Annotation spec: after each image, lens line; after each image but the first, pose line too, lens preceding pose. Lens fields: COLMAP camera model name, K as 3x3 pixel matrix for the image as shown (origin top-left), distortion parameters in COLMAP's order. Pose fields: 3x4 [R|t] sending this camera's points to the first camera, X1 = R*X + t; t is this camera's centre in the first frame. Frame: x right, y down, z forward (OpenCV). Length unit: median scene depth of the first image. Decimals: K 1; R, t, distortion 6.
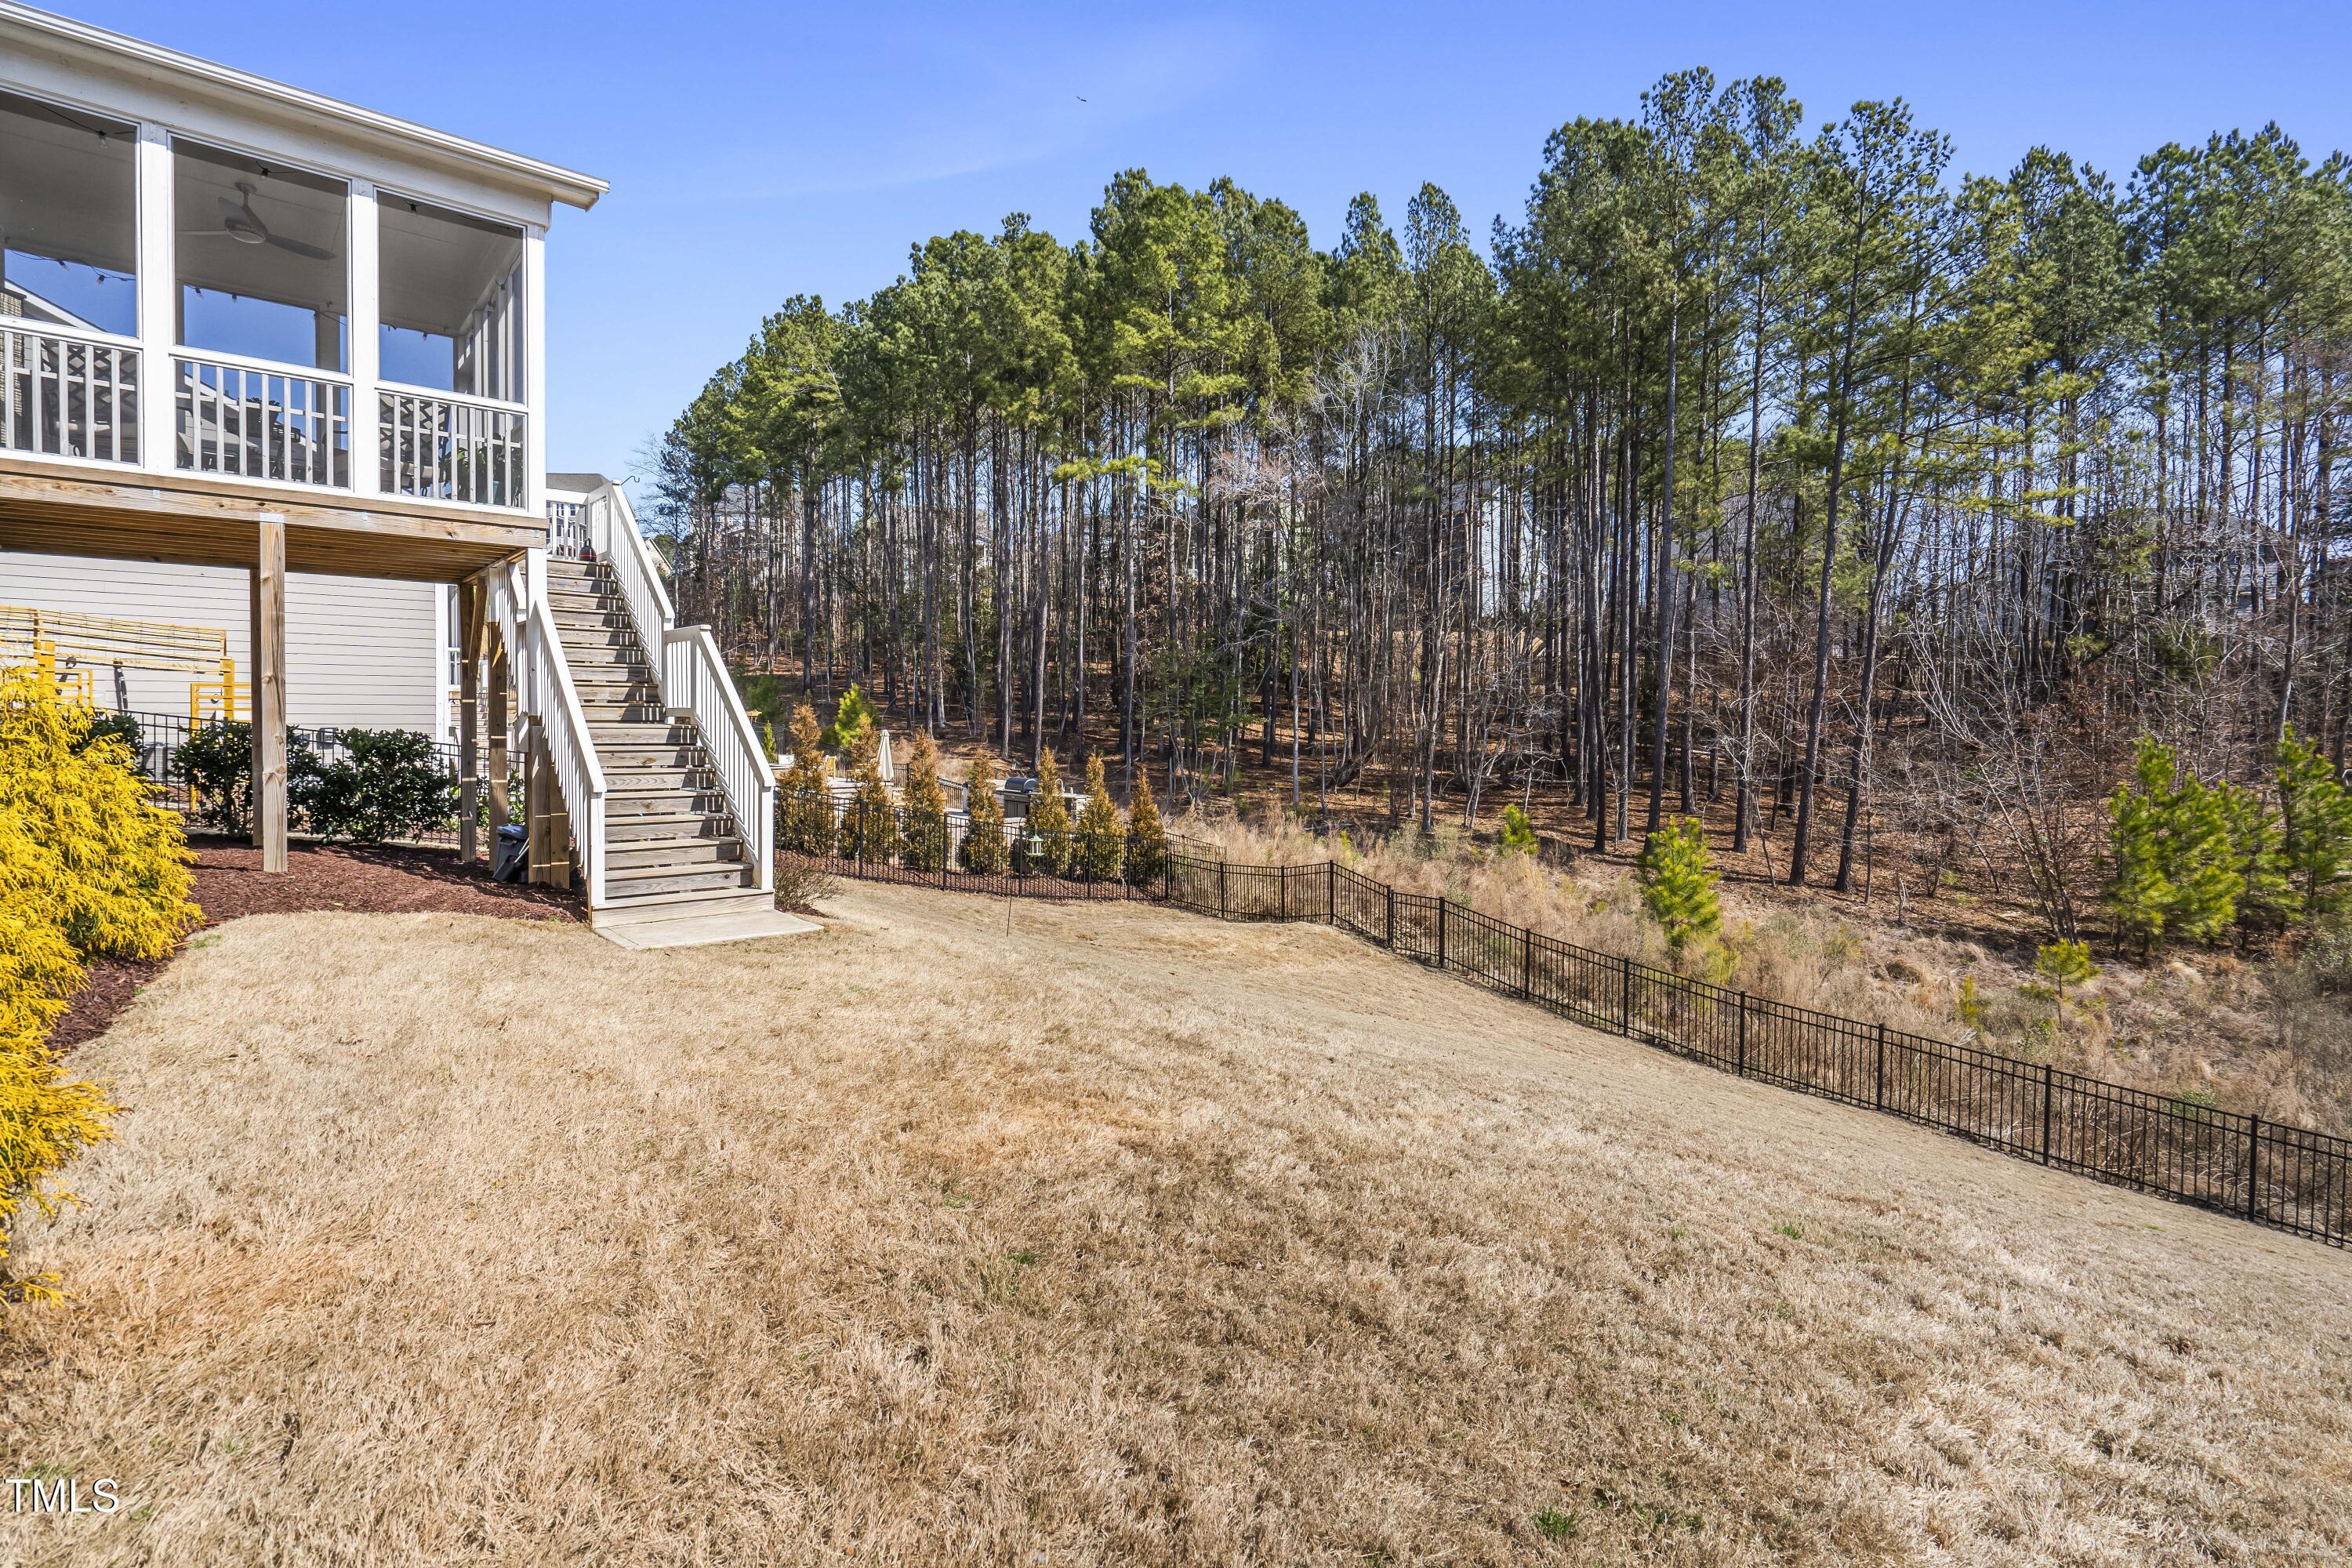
lens RADIAL K [[1087.6, 0, 1181.5], [0, 1087.6, 777.5], [0, 0, 1]] dist [-0.003856, 0.003655]
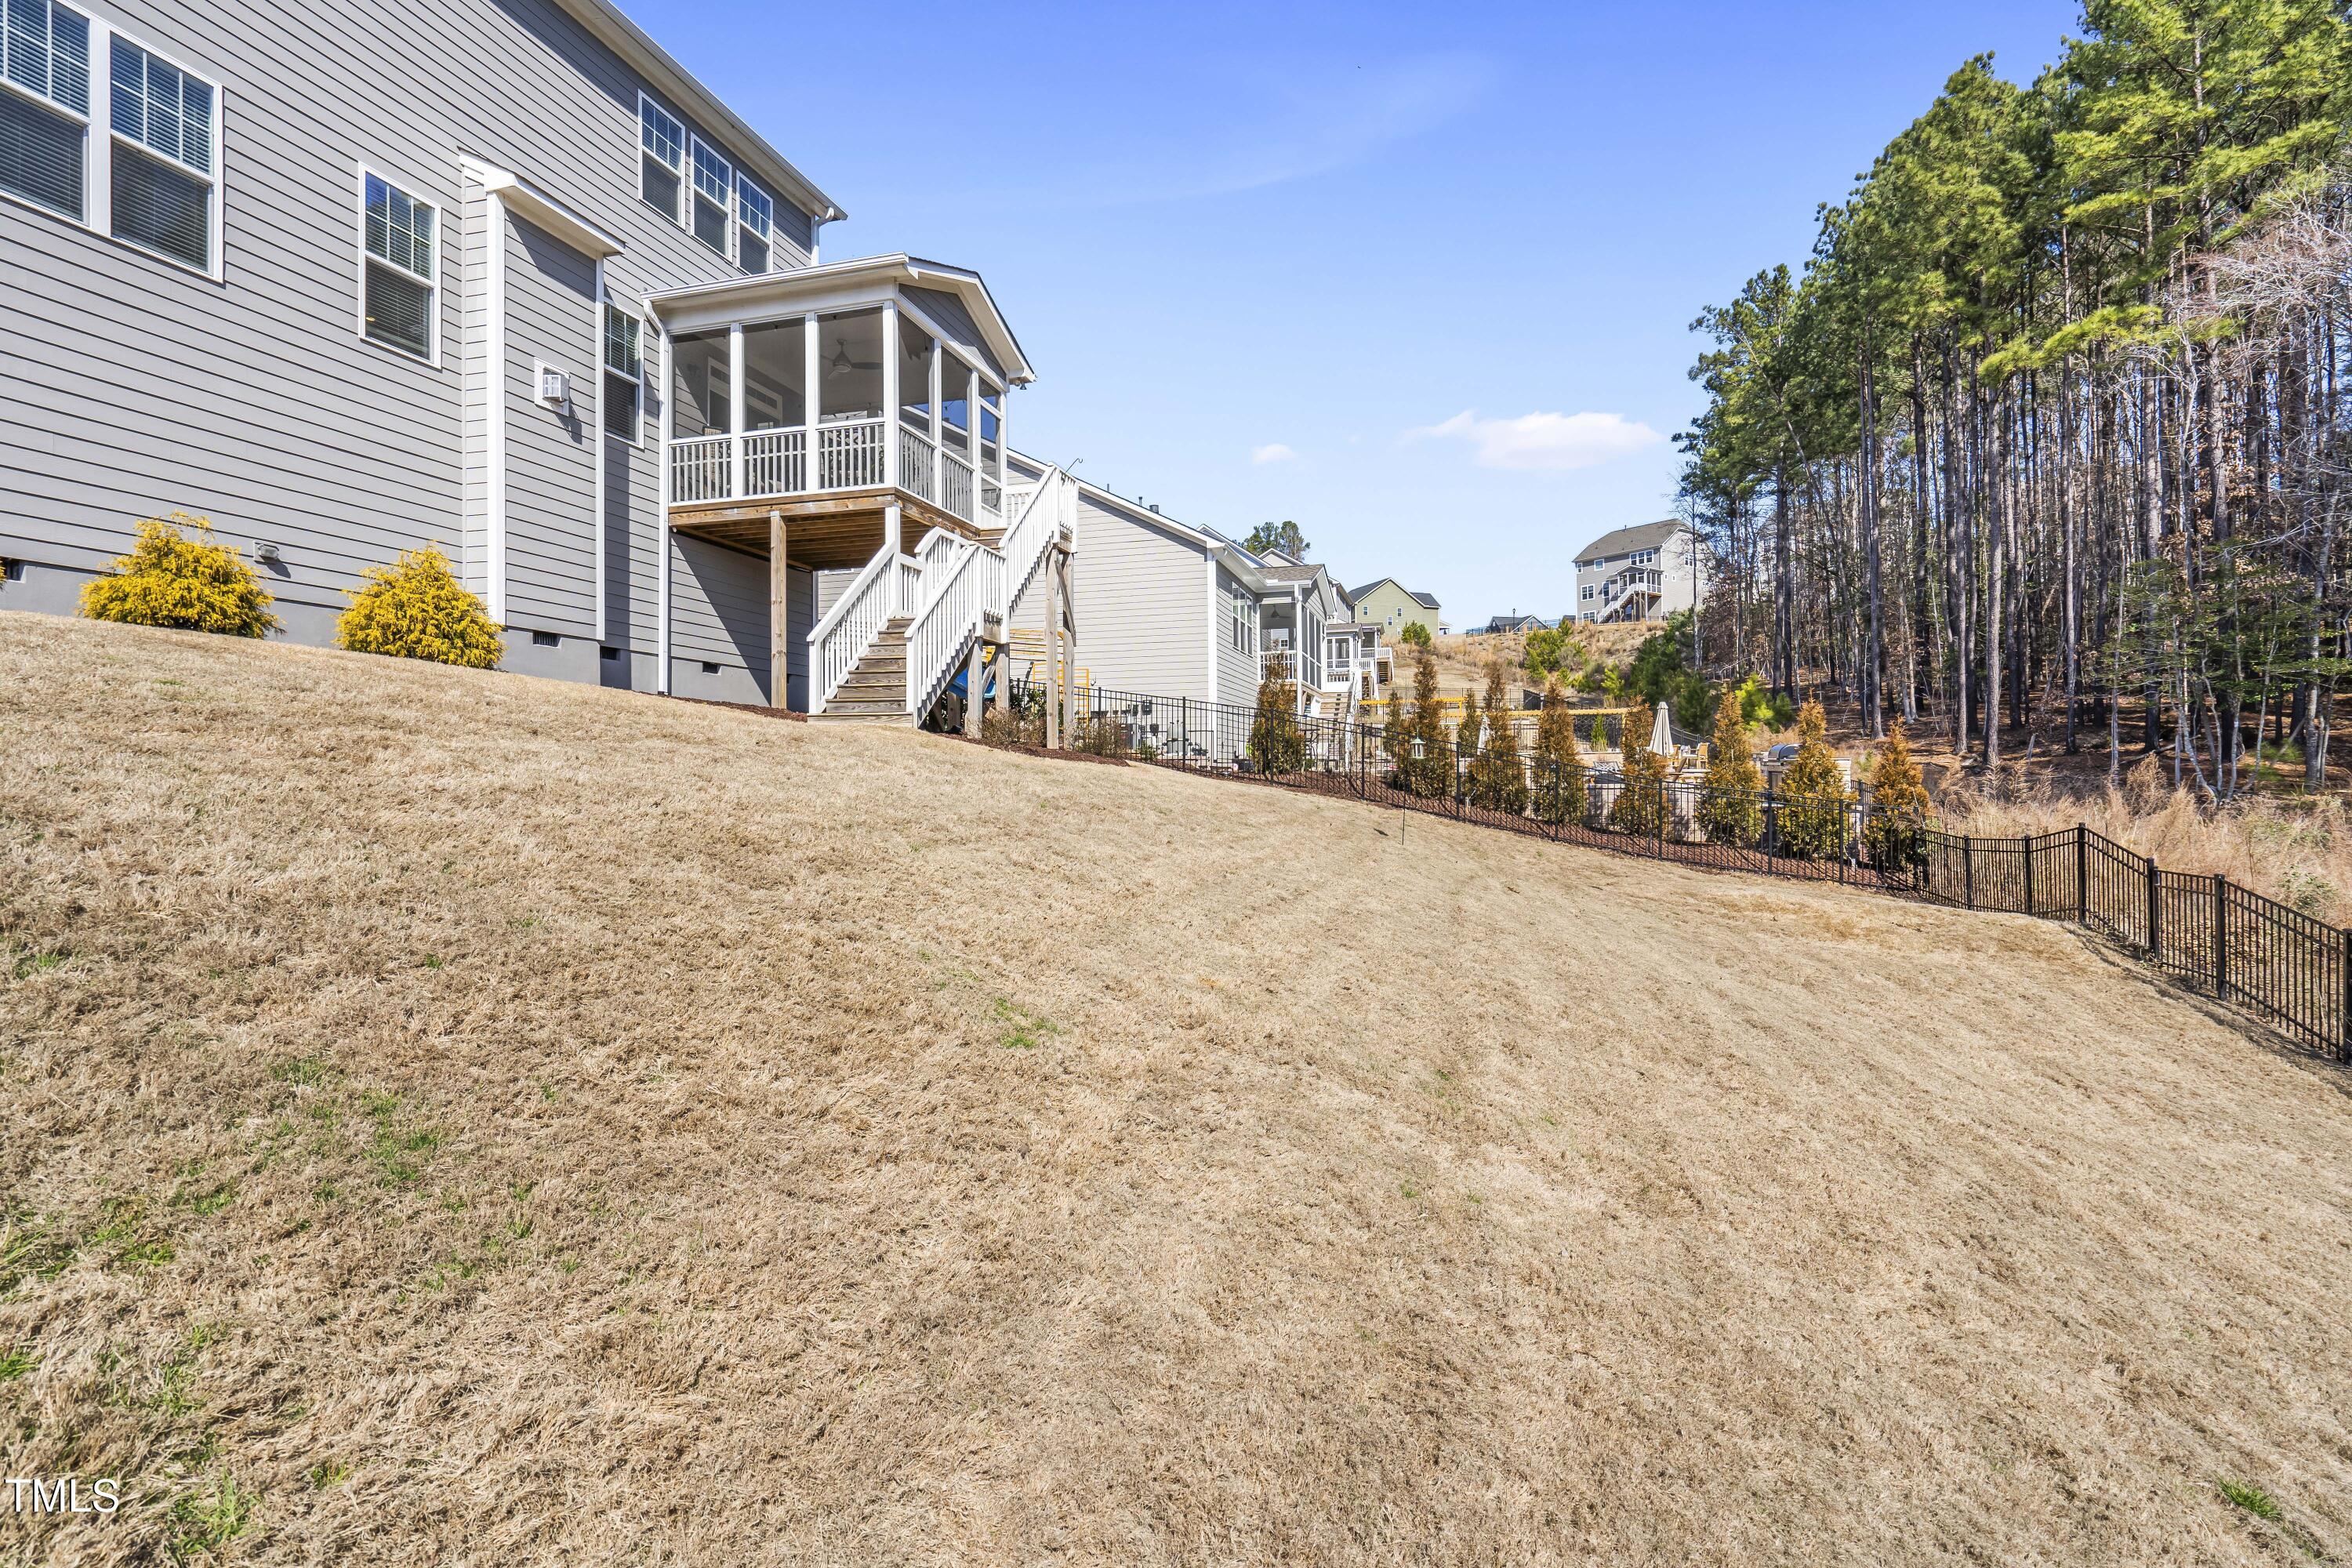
lens RADIAL K [[1087.6, 0, 1181.5], [0, 1087.6, 777.5], [0, 0, 1]] dist [-0.003856, 0.003655]
pose [[0.544442, -0.010191, -0.838737, 0.338573], [-0.030481, 0.999025, -0.031924, 0.076794], [0.838244, 0.042946, 0.543601, 0.194244]]
